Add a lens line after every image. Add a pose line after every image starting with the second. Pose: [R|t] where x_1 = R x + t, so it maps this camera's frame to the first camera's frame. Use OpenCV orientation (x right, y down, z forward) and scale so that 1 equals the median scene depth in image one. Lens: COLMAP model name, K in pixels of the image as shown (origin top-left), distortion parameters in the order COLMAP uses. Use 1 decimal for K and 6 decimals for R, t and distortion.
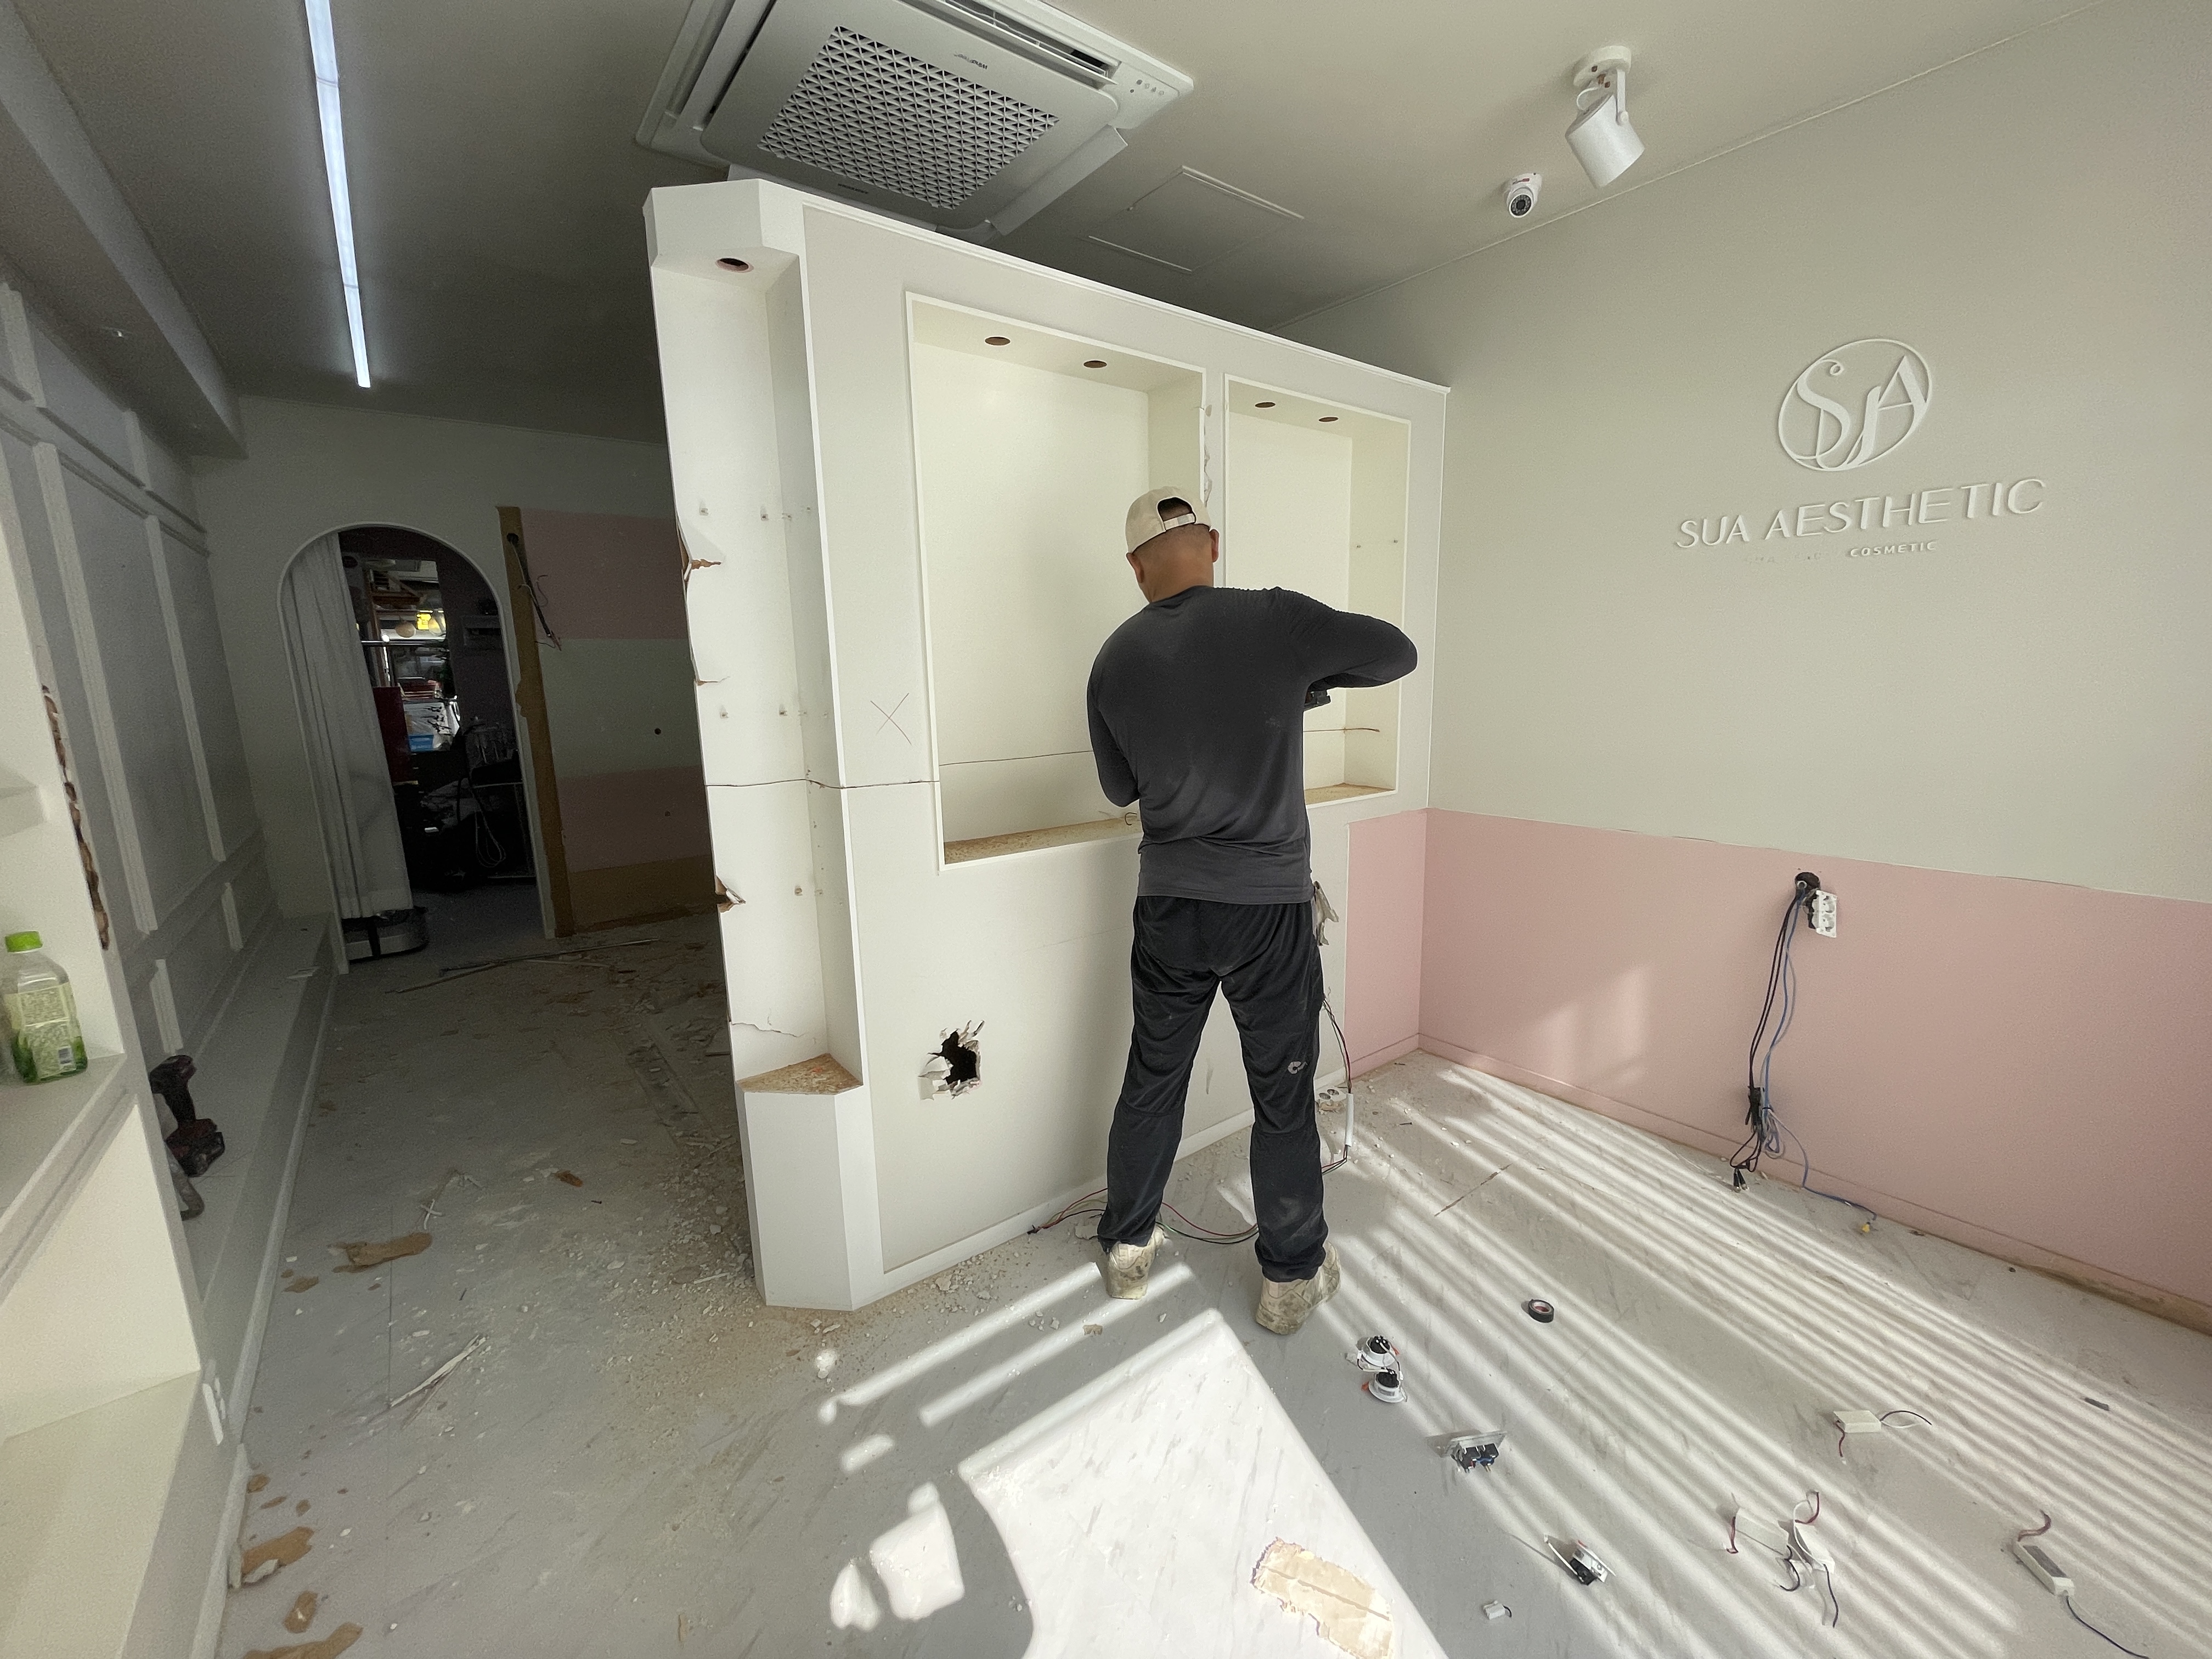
lens RADIAL K [[891.4, 0, 1111.4], [0, 891.4, 829.1], [0, 0, 1]] dist [-0.007780, -0.000063]
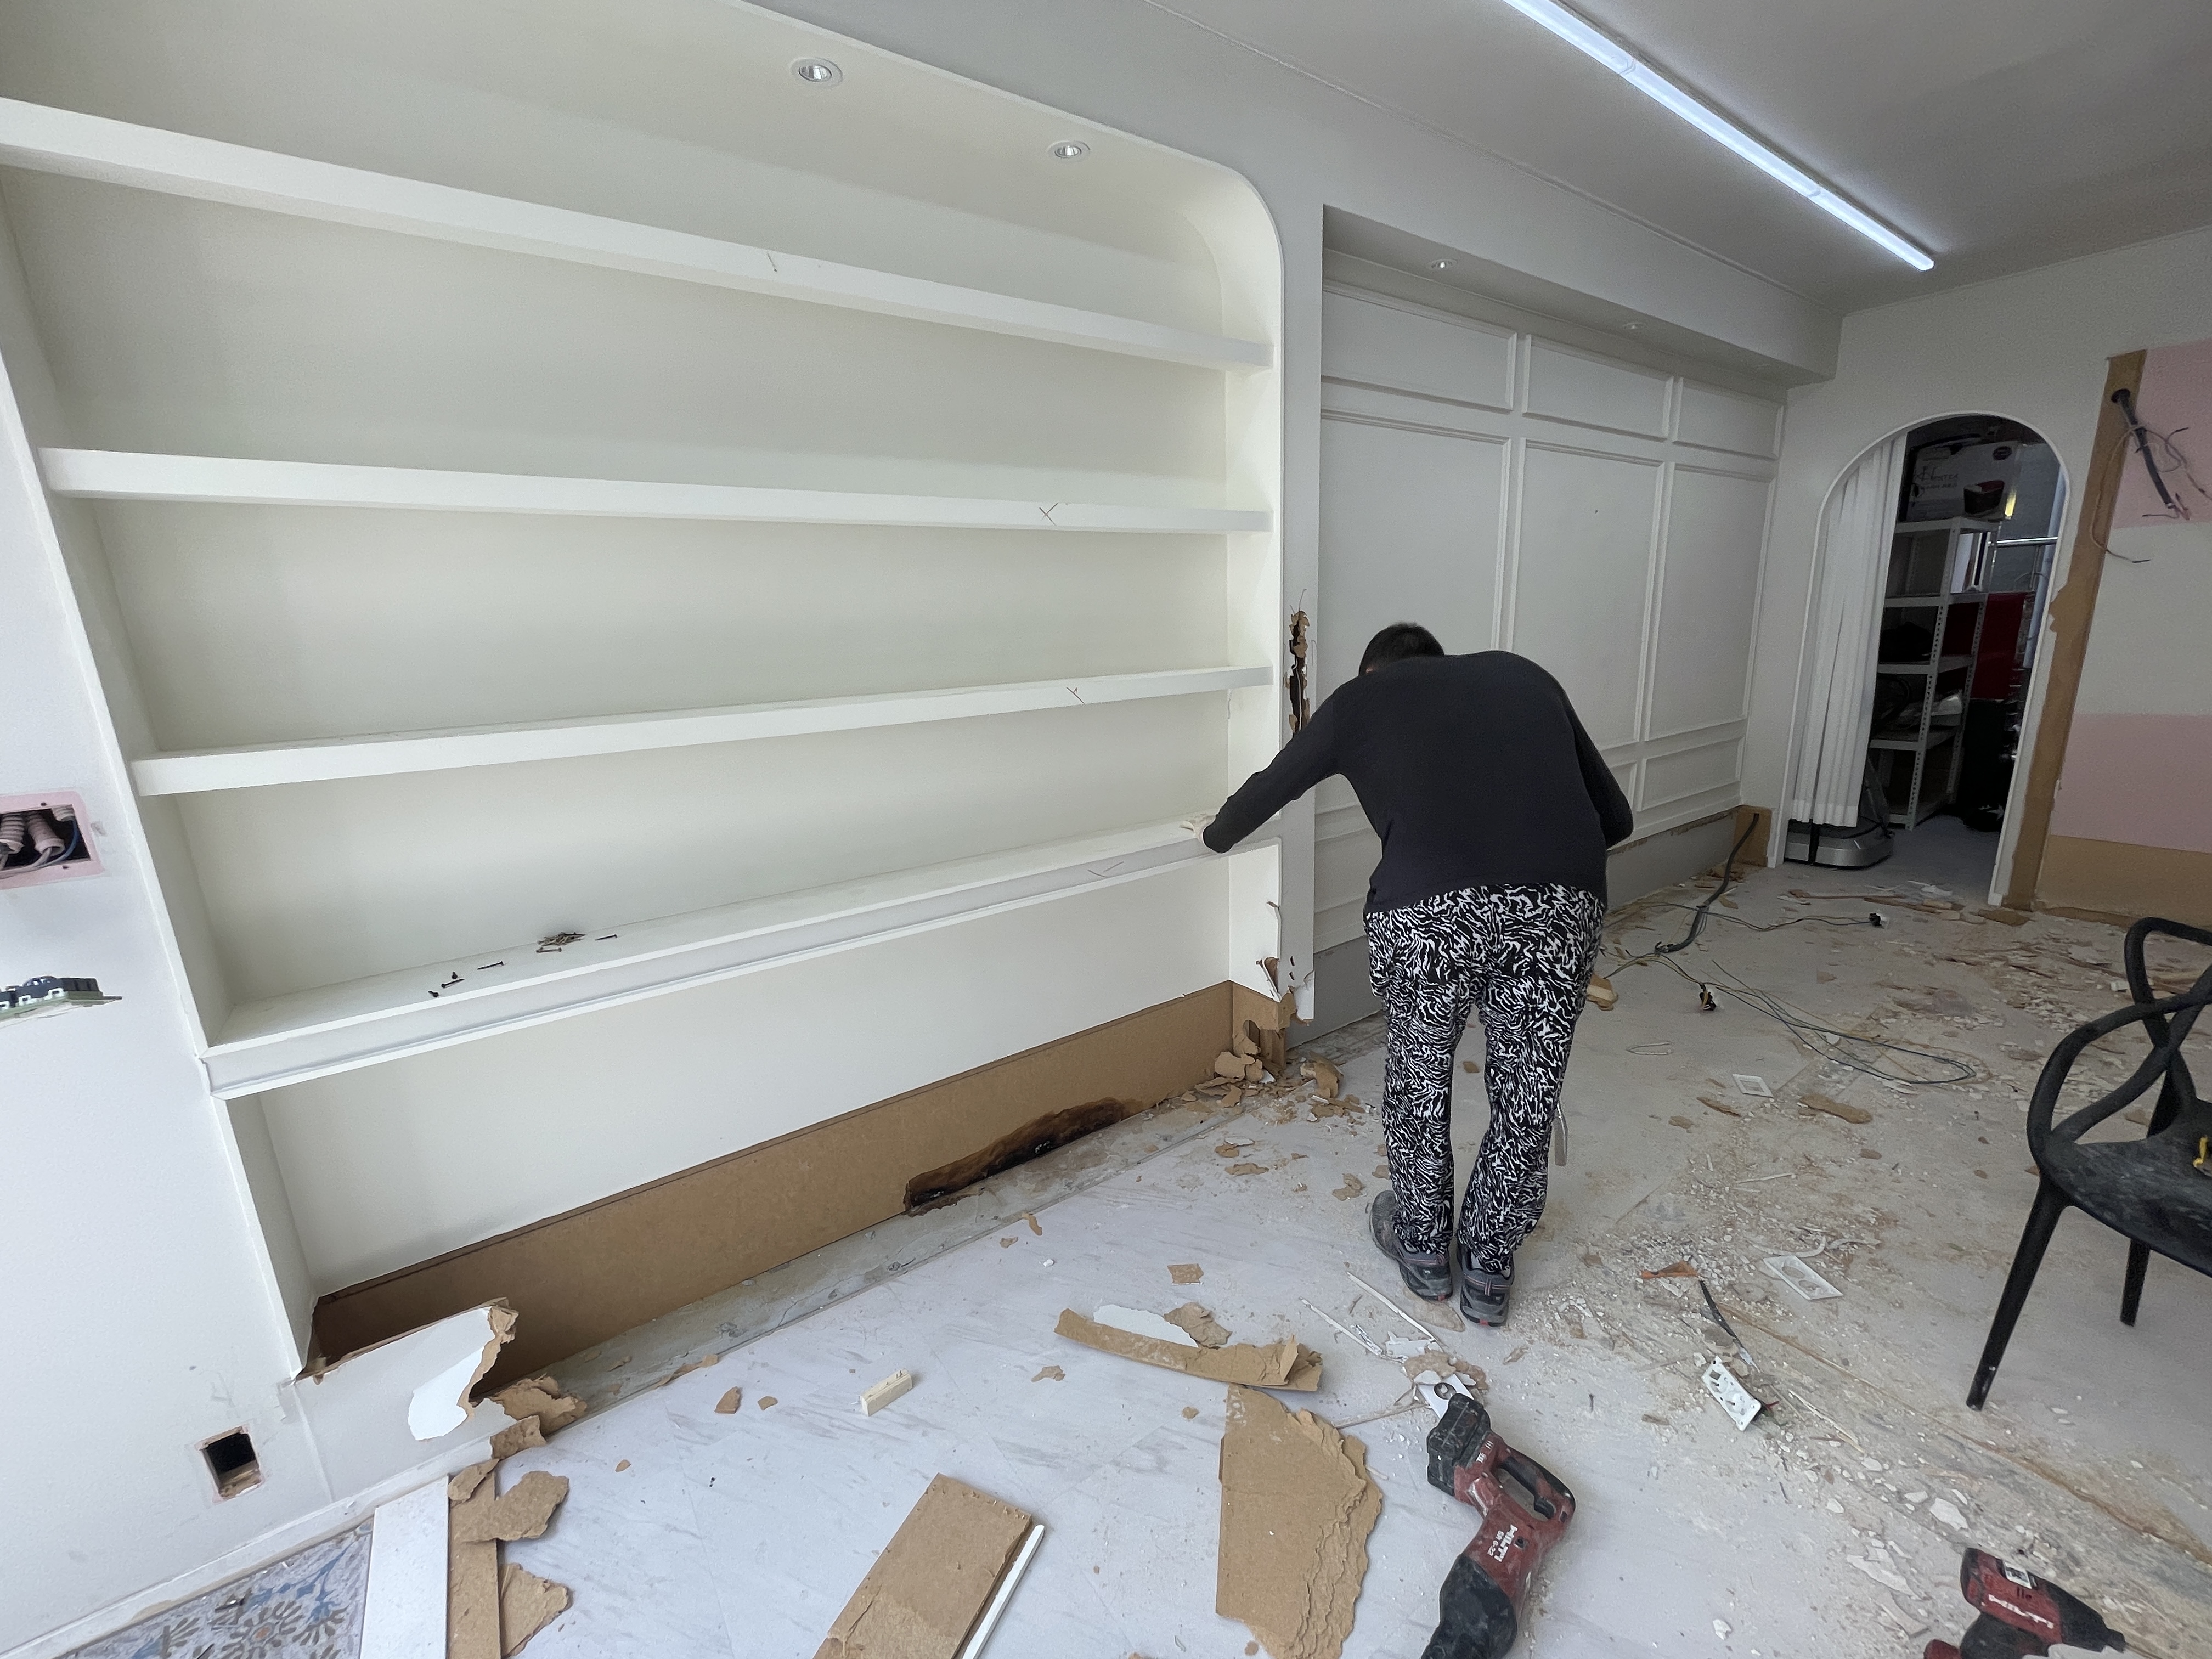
lens RADIAL K [[891.4, 0, 1111.4], [0, 891.4, 829.1], [0, 0, 1]] dist [-0.007780, -0.000063]
pose [[-0.048343, 0.246689, -0.967888, 0.396759], [-0.142937, 0.957339, 0.251140, -0.071469], [0.988551, 0.150487, -0.011020, 0.412126]]
